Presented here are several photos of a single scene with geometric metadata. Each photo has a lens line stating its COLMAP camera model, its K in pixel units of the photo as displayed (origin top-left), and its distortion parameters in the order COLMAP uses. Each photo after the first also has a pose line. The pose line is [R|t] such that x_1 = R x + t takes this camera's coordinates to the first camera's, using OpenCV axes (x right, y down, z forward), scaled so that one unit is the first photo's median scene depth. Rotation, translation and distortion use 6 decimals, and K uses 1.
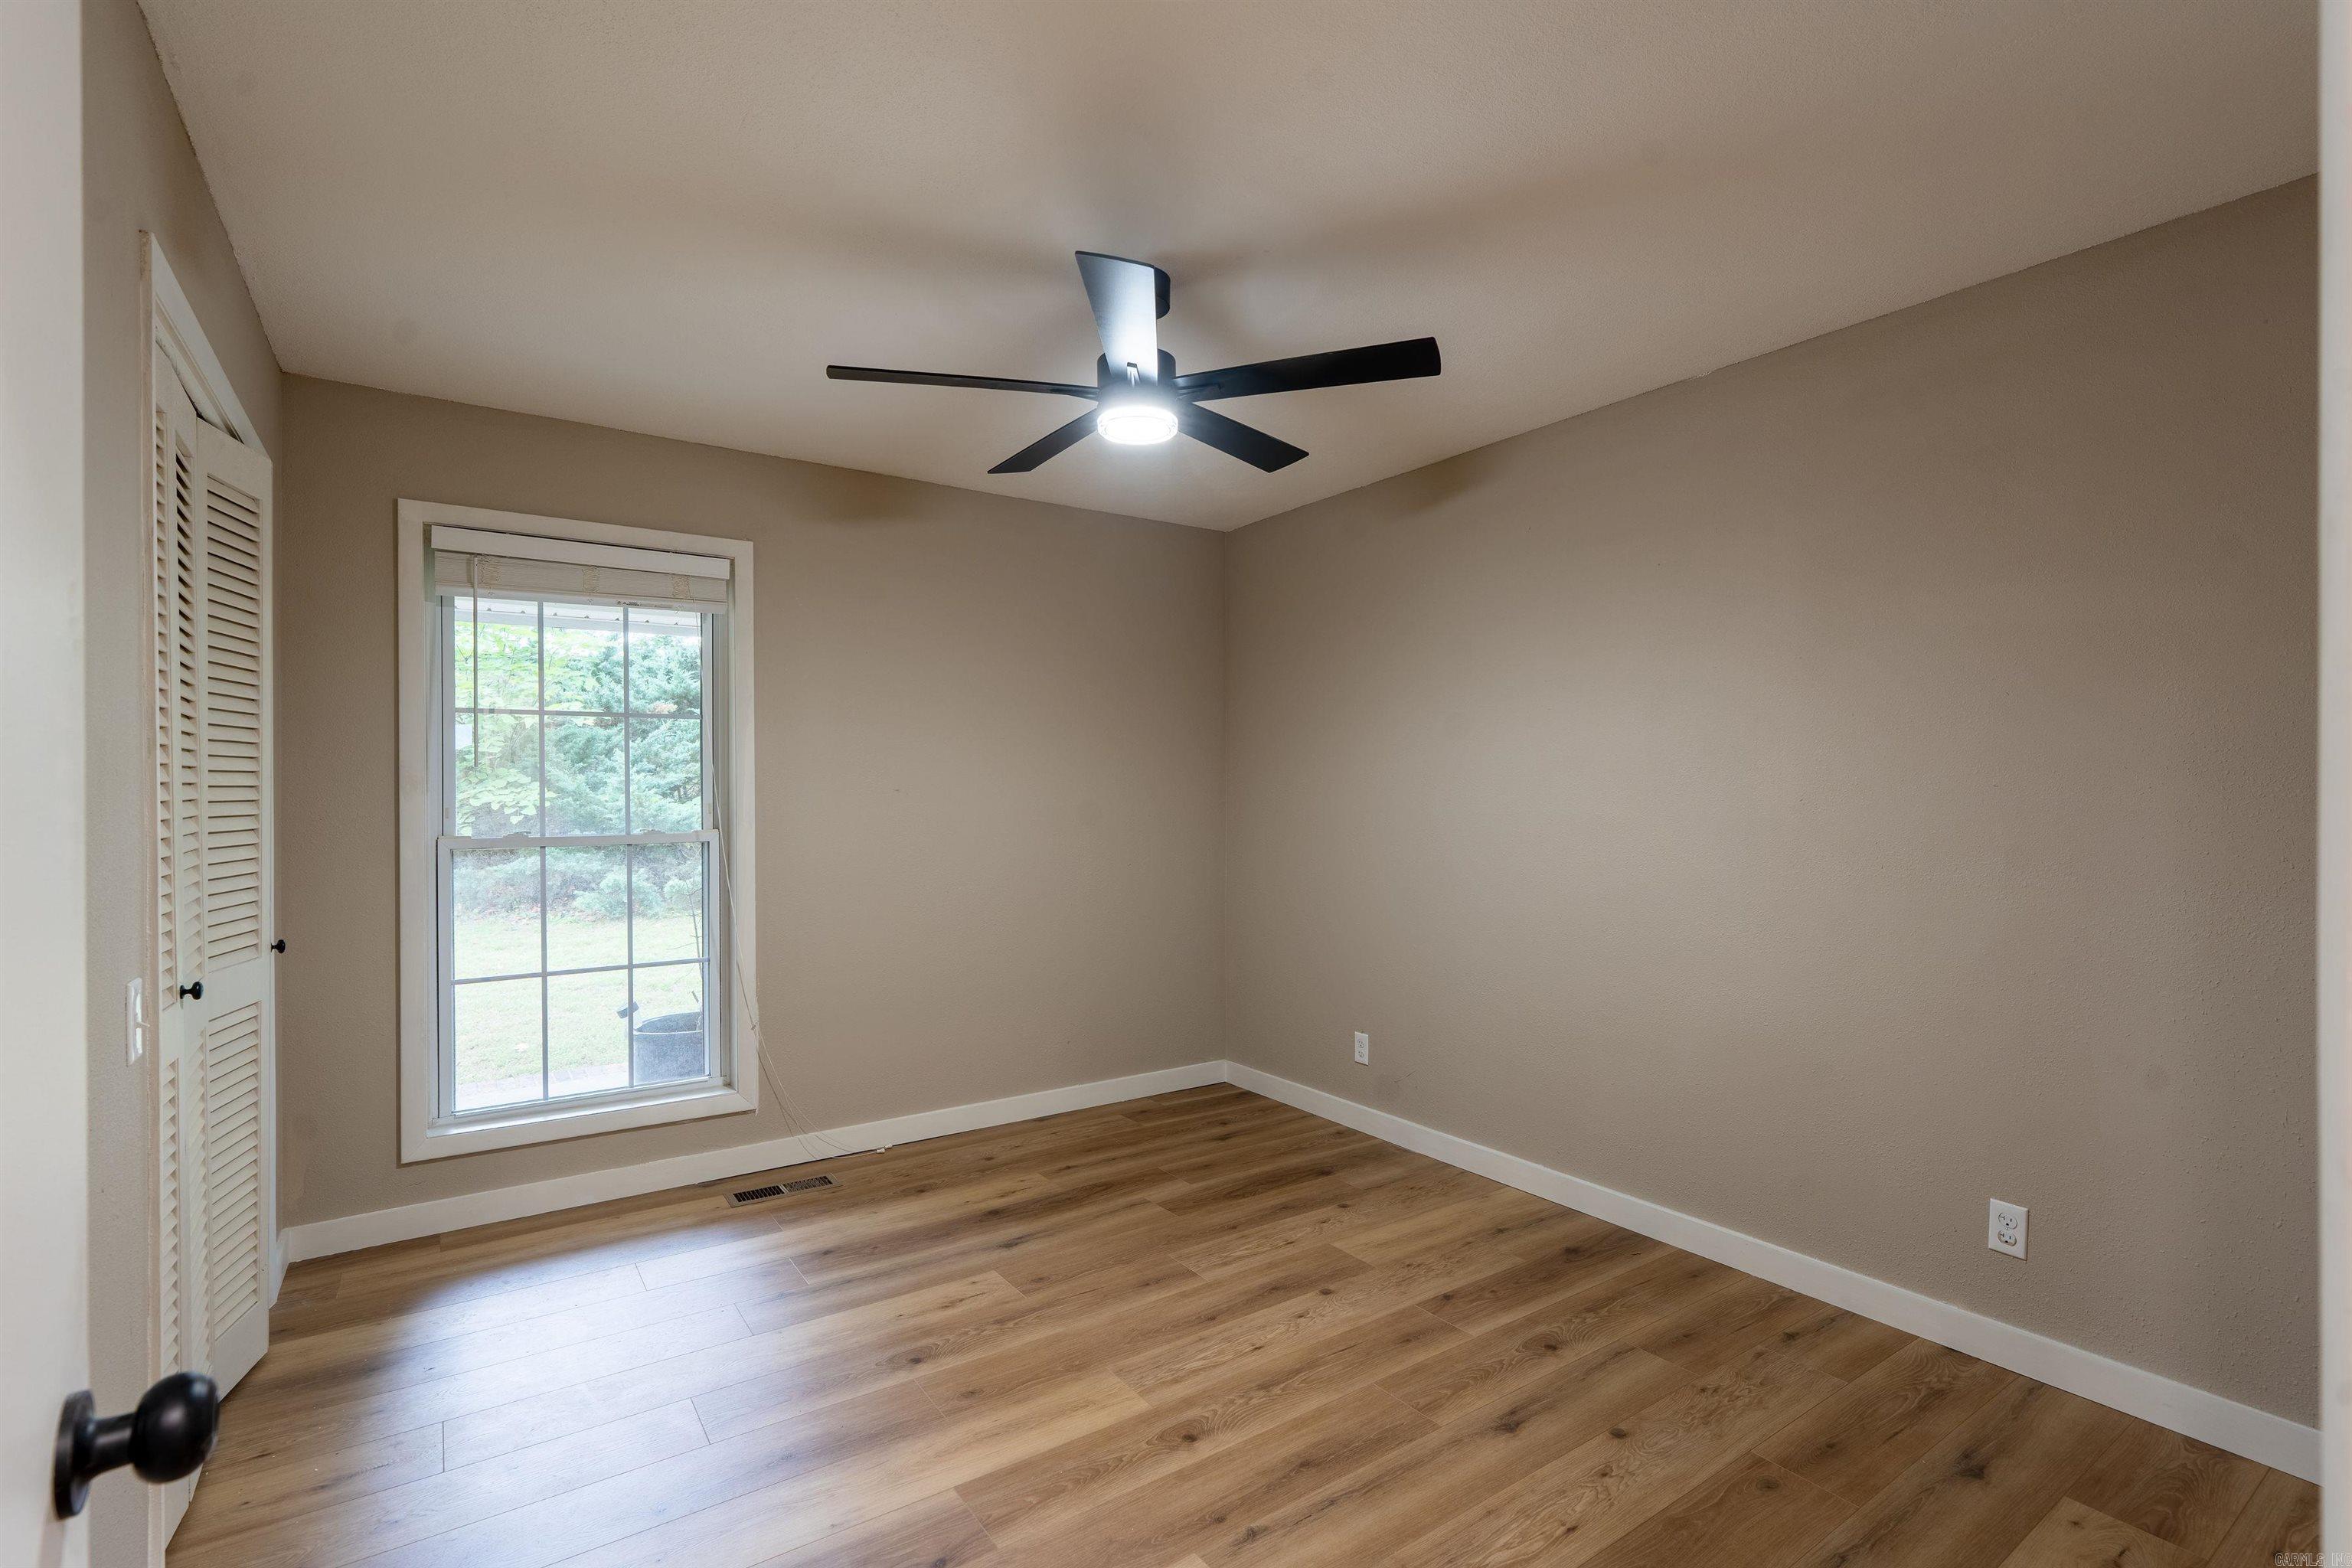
lens RADIAL K [[1053.6, 0, 1159.2], [0, 1053.6, 781.0], [0, 0, 1]] dist [-0.007523, 0.002966]
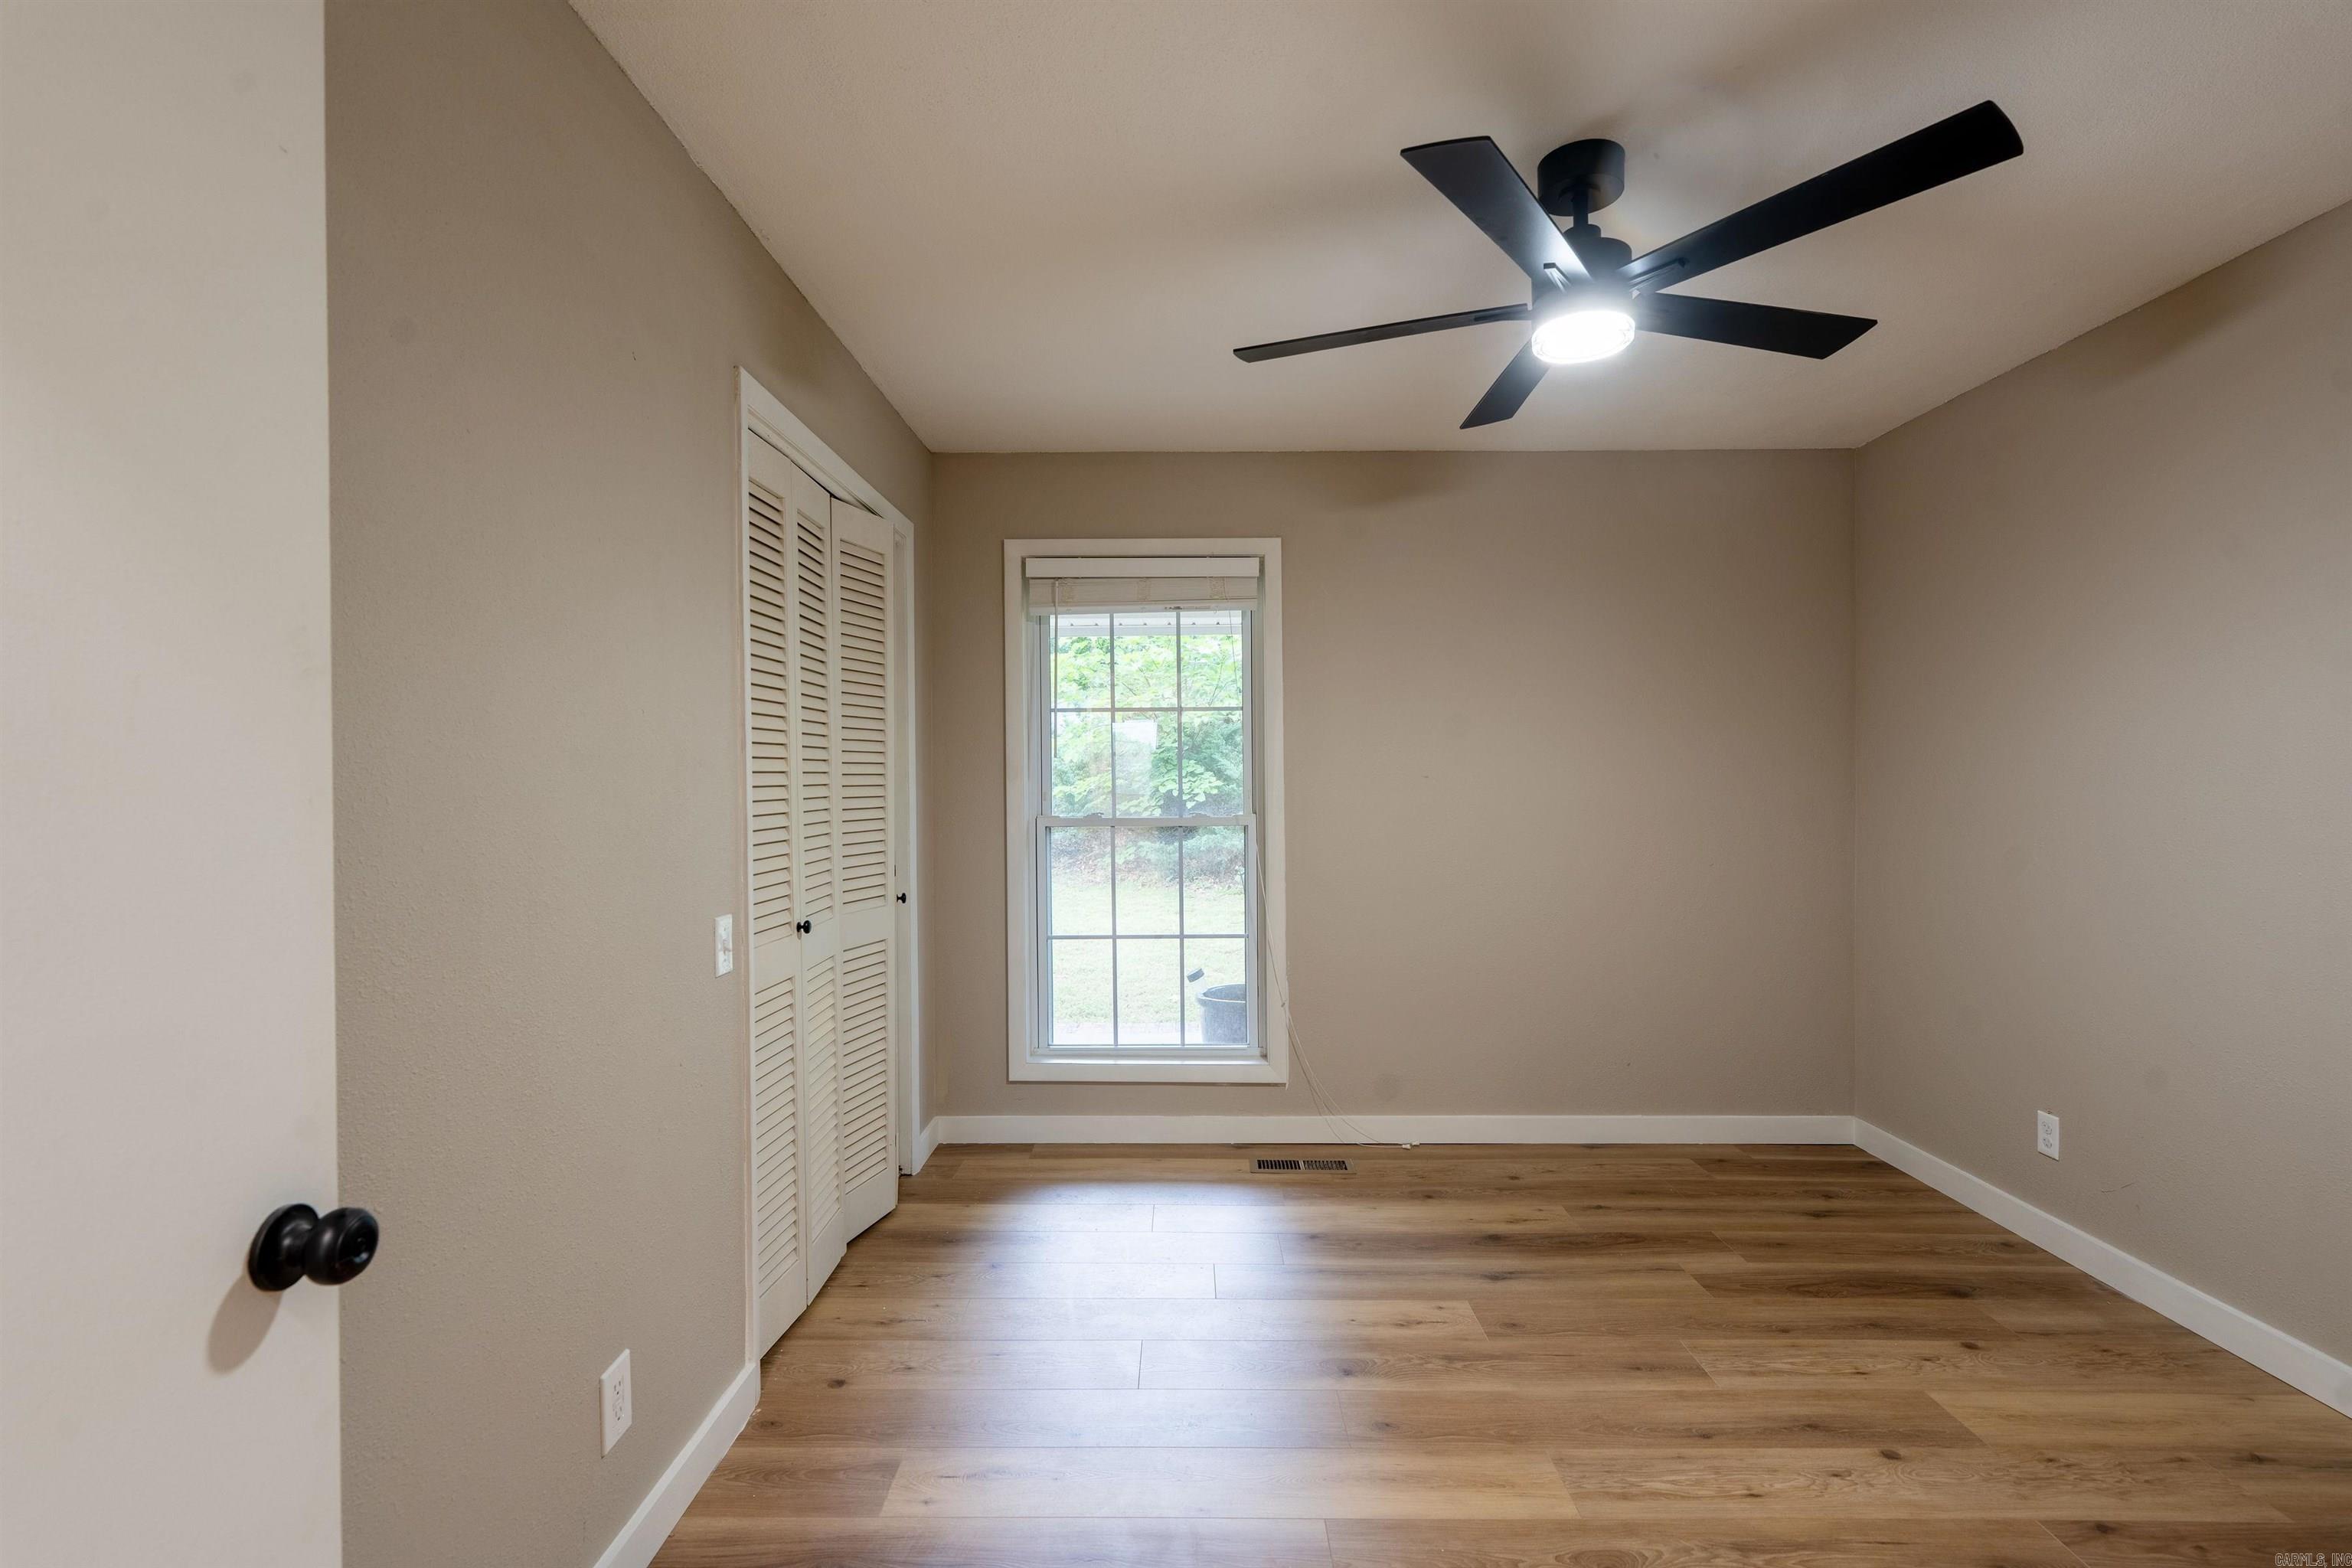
lens RADIAL K [[1053.6, 0, 1169.3], [0, 1053.6, 779.9], [0, 0, 1]] dist [-0.007523, 0.002966]
pose [[0.823941, -0.000202, -0.566675, 0.165765], [0.006181, 0.999944, 0.008630, 0.002759], [0.566641, -0.010613, 0.823896, 0.116570]]
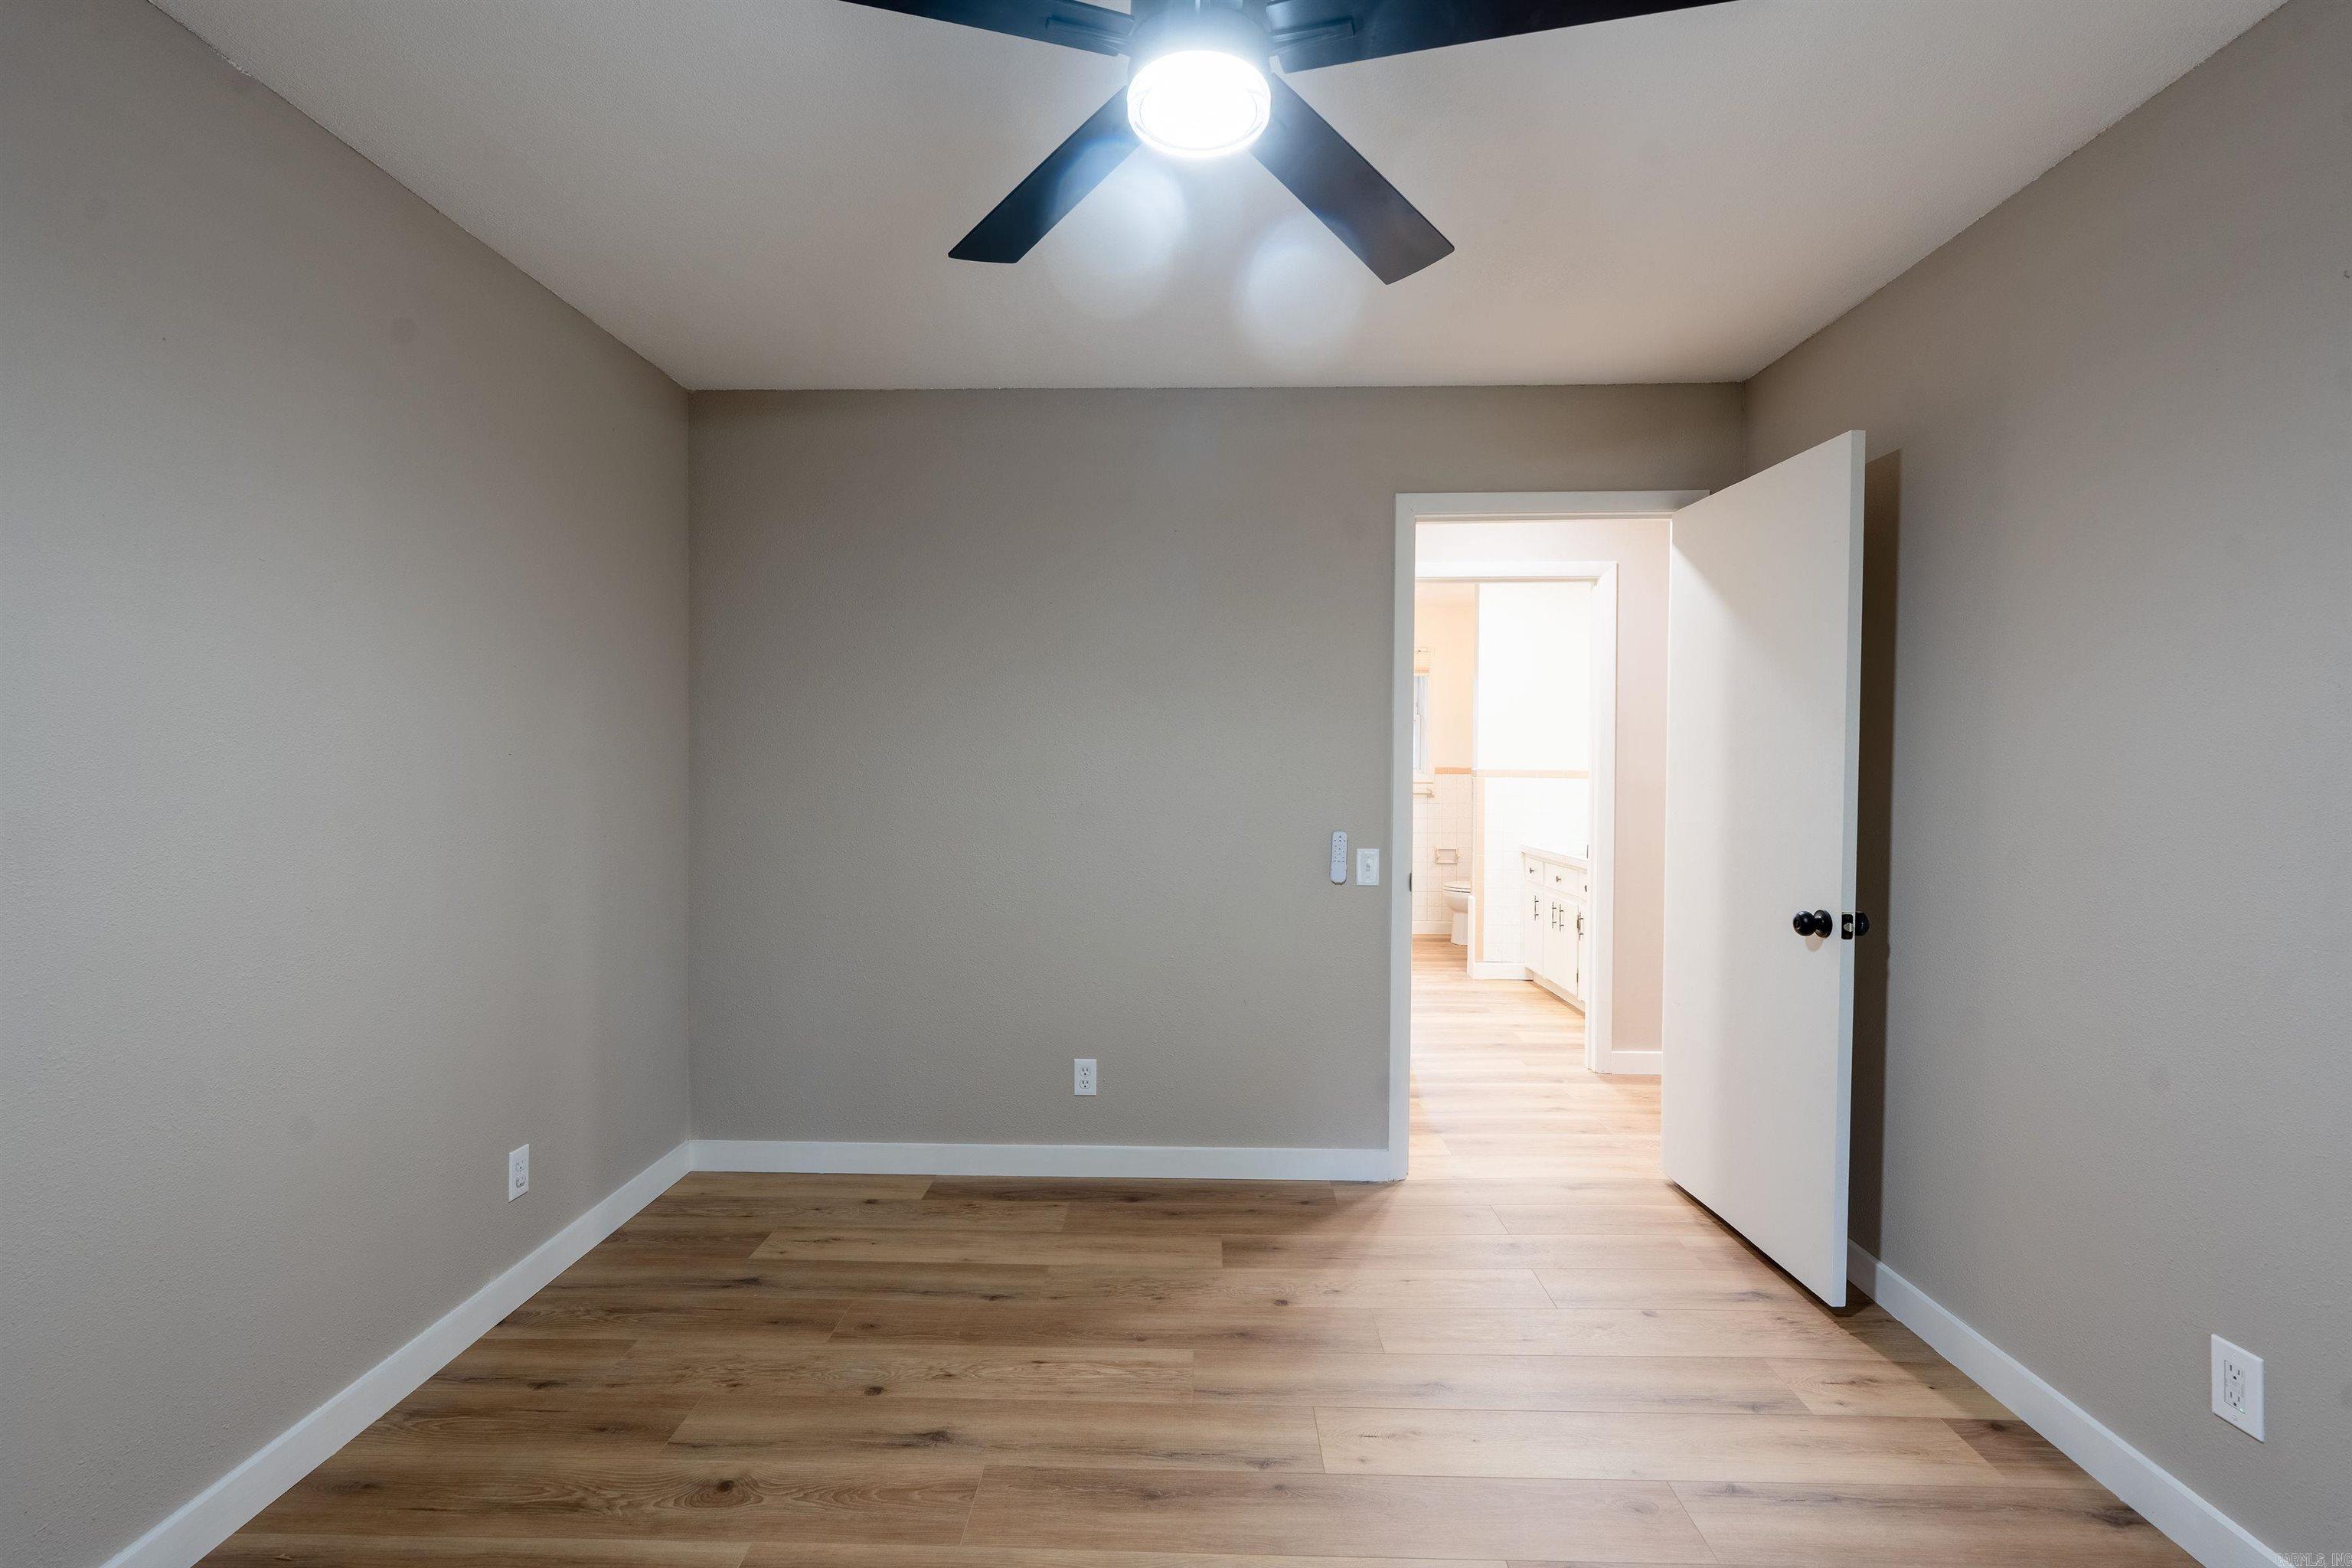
lens RADIAL K [[1053.6, 0, 1169.8], [0, 1053.6, 779.4], [0, 0, 1]] dist [-0.007523, 0.002966]
pose [[-0.814791, -0.013202, 0.579605, -0.315233], [-0.012890, 0.999906, 0.004655, 0.013242], [-0.579612, -0.003678, -0.814884, 1.372543]]
